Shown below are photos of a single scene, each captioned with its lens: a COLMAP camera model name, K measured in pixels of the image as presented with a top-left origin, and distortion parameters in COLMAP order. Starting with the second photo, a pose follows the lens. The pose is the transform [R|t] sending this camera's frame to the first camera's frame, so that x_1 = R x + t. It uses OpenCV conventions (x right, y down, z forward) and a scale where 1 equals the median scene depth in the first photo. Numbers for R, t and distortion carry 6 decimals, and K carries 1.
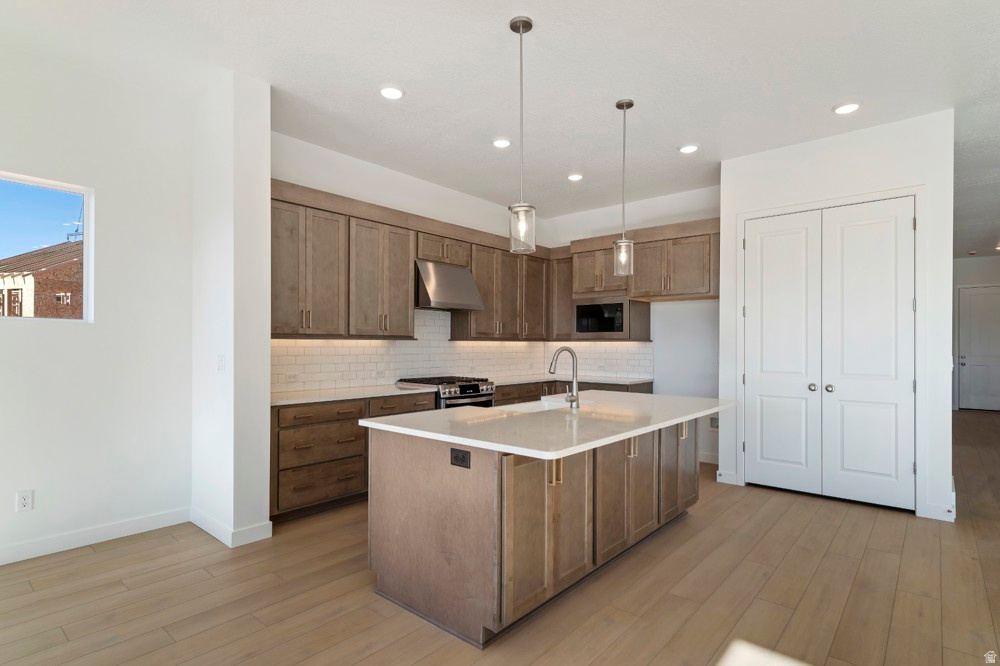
lens RADIAL K [[504.4, 0, 506.6], [0, 504.4, 348.5], [0, 0, 1]] dist [0.005341, 0.000771]
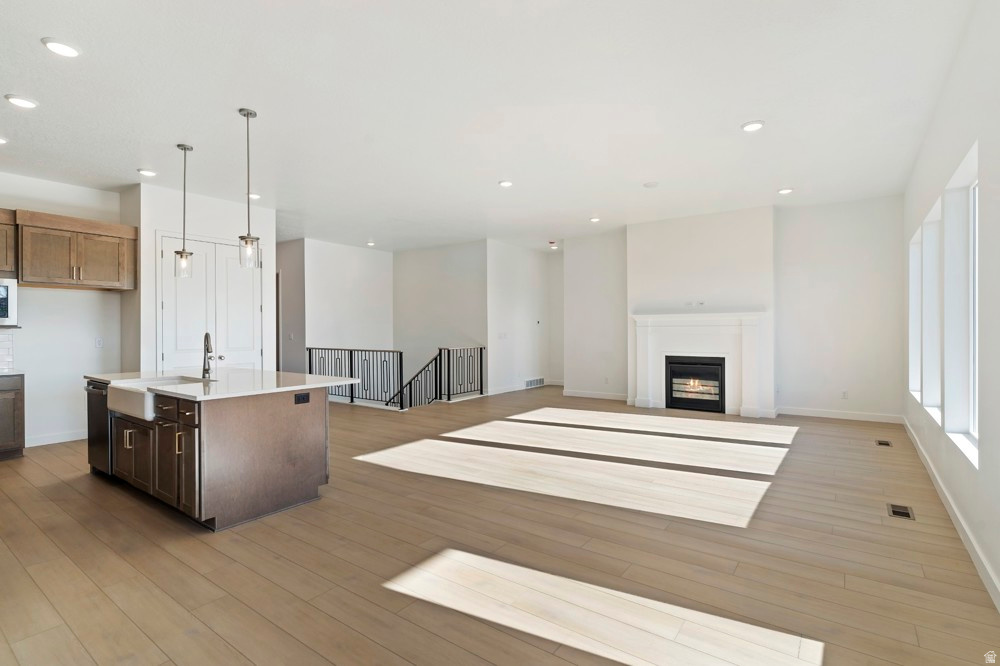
lens RADIAL K [[477.4, 0, 492.2], [0, 477.4, 329.7], [0, 0, 1]] dist [0.003480, -0.000452]
pose [[-0.057029, -0.004460, 0.998363, -0.827302], [0.011852, 0.999917, 0.005144, -0.006603], [-0.998302, 0.012126, -0.056972, 0.216814]]
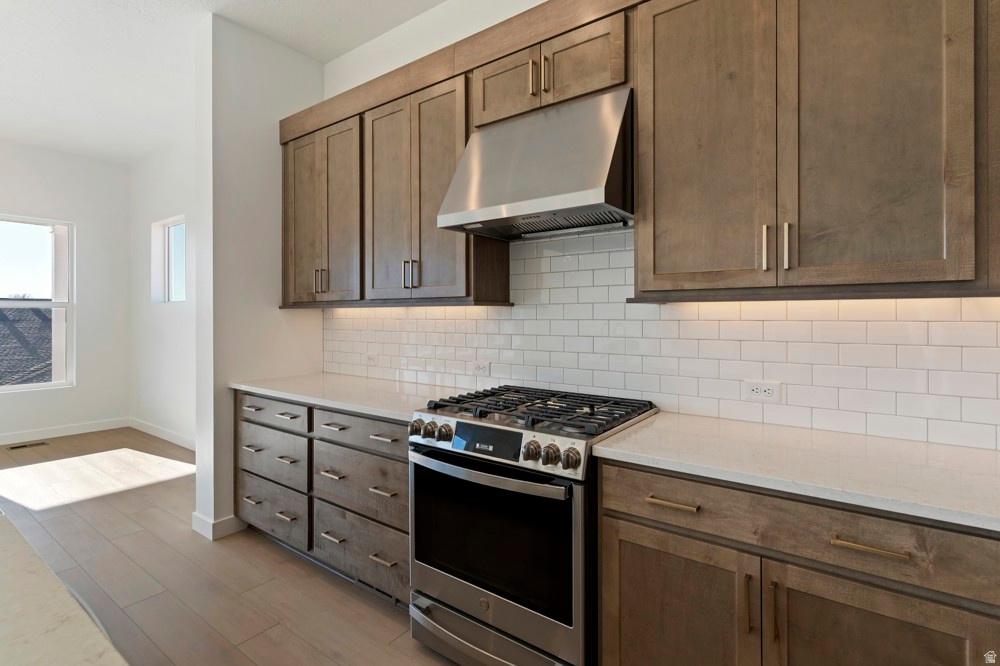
lens RADIAL K [[477.4, 0, 512.1], [0, 477.4, 317.7], [0, 0, 1]] dist [0.003480, -0.000452]
pose [[0.071639, -0.002777, -0.997427, 0.272917], [-0.009561, 0.999948, -0.003471, -0.004008], [0.997385, 0.009785, 0.071609, 1.050279]]
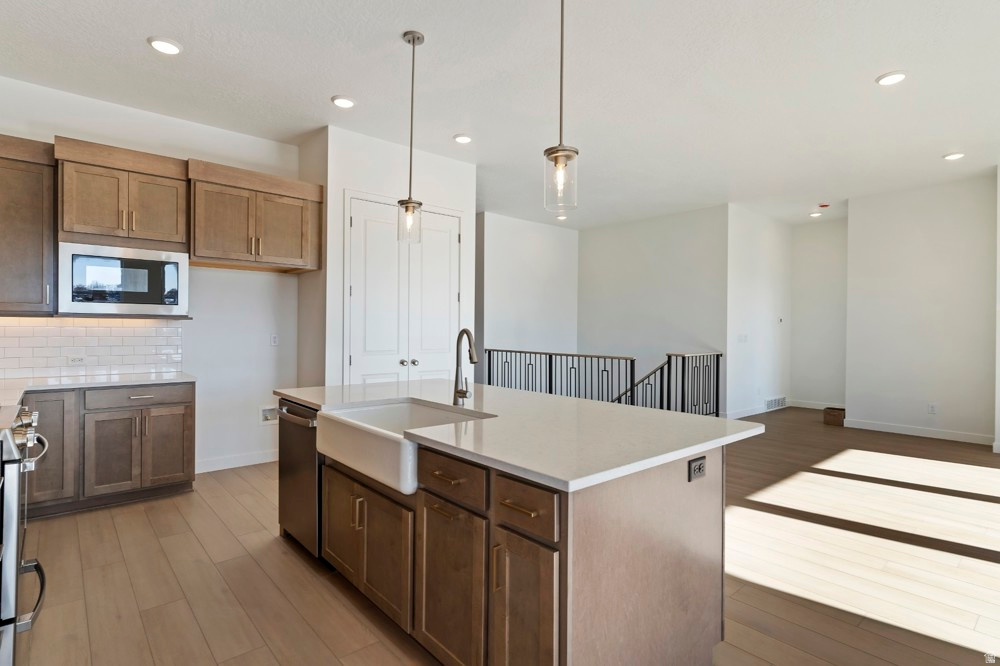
lens RADIAL K [[504.4, 0, 495.8], [0, 504.4, 330.5], [0, 0, 1]] dist [0.005341, 0.000771]
pose [[0.162218, -0.006785, 0.986732, -0.450596], [-0.000552, 0.999976, 0.006967, -0.004491], [-0.986755, -0.001675, 0.162211, 0.568821]]
